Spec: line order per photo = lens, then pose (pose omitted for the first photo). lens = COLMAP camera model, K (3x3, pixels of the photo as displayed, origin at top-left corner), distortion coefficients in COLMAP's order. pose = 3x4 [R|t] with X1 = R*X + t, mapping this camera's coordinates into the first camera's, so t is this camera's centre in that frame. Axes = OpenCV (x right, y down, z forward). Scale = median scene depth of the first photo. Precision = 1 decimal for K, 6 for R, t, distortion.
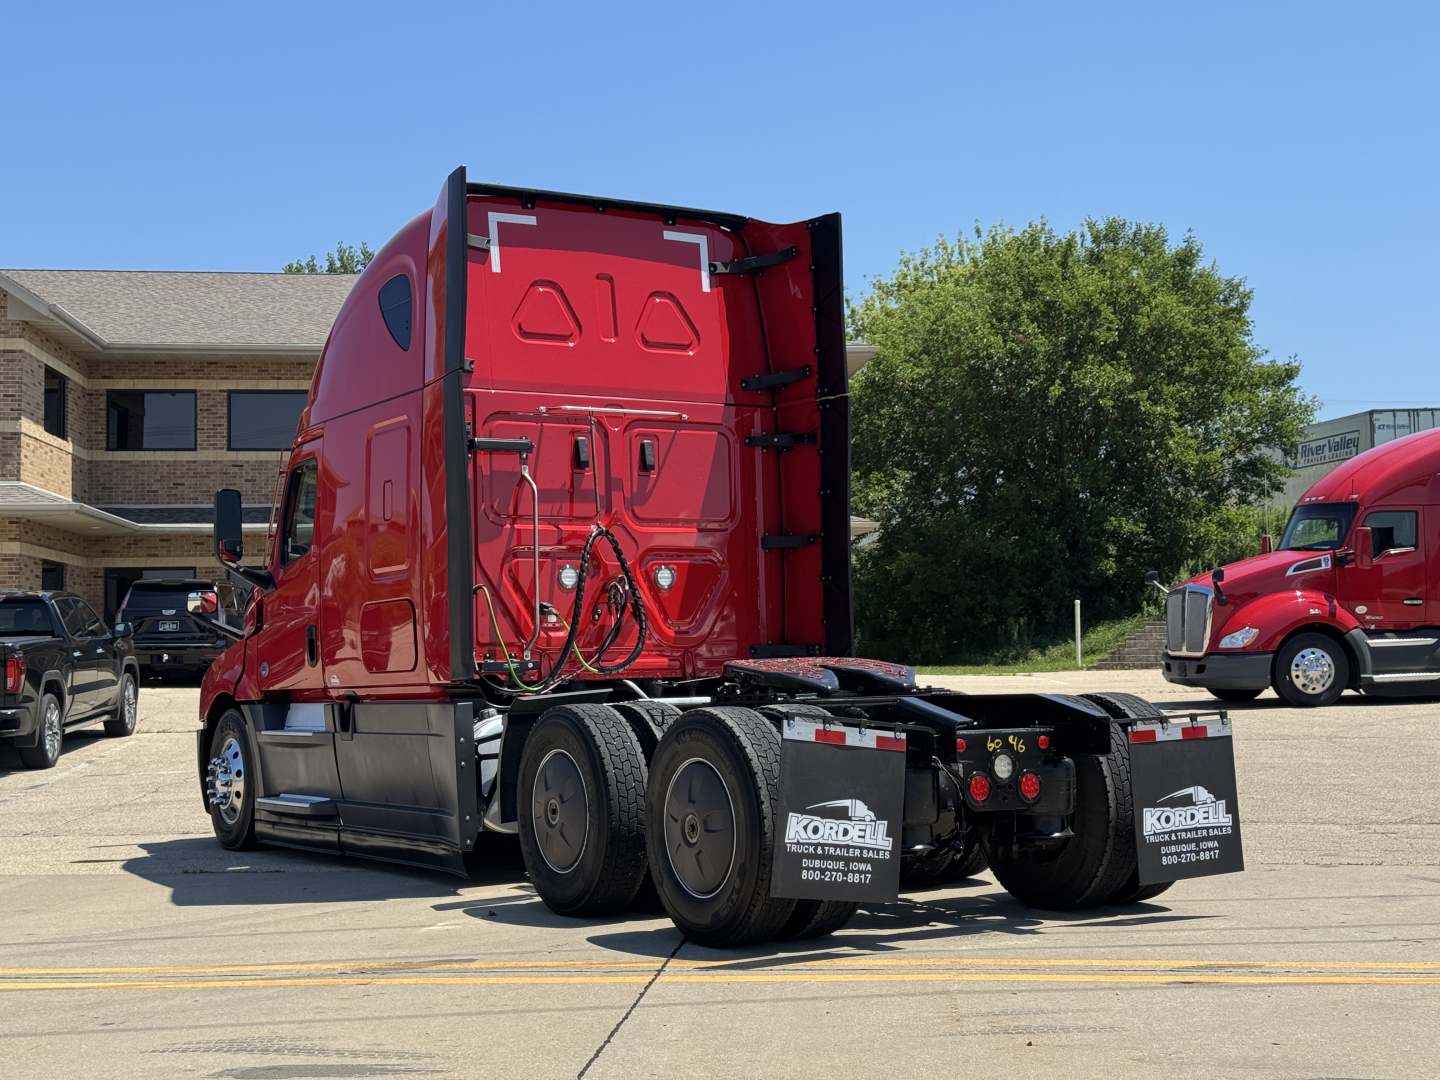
lens RADIAL K [[2002.5, 0, 720.0], [0, 2002.5, 540.0], [0, 0, 1]] dist [0.132481, 0.014708]
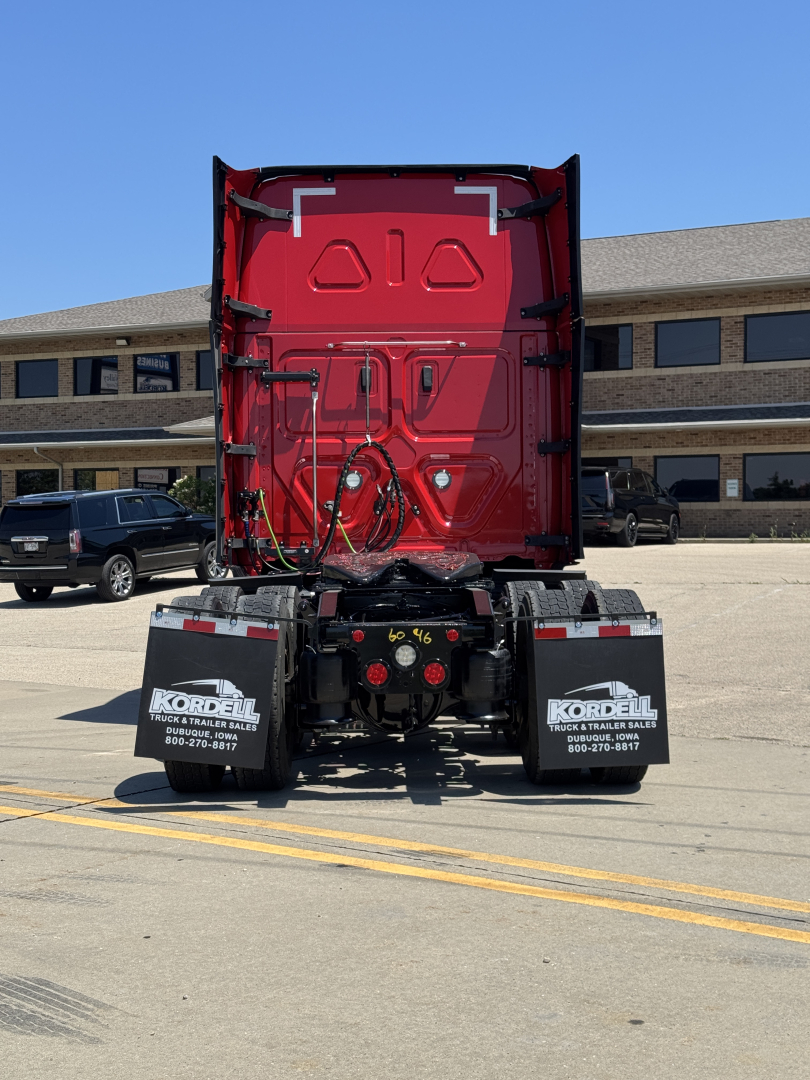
lens RADIAL K [[1501.9, 0, 405.0], [0, 1501.9, 540.0], [0, 0, 1]] dist [0.132481, 0.014708]
pose [[0.861717, 0.012992, -0.507223, 0.536280], [0.024178, 0.997485, 0.066625, -0.007545], [0.506813, -0.069676, 0.859236, 0.267033]]
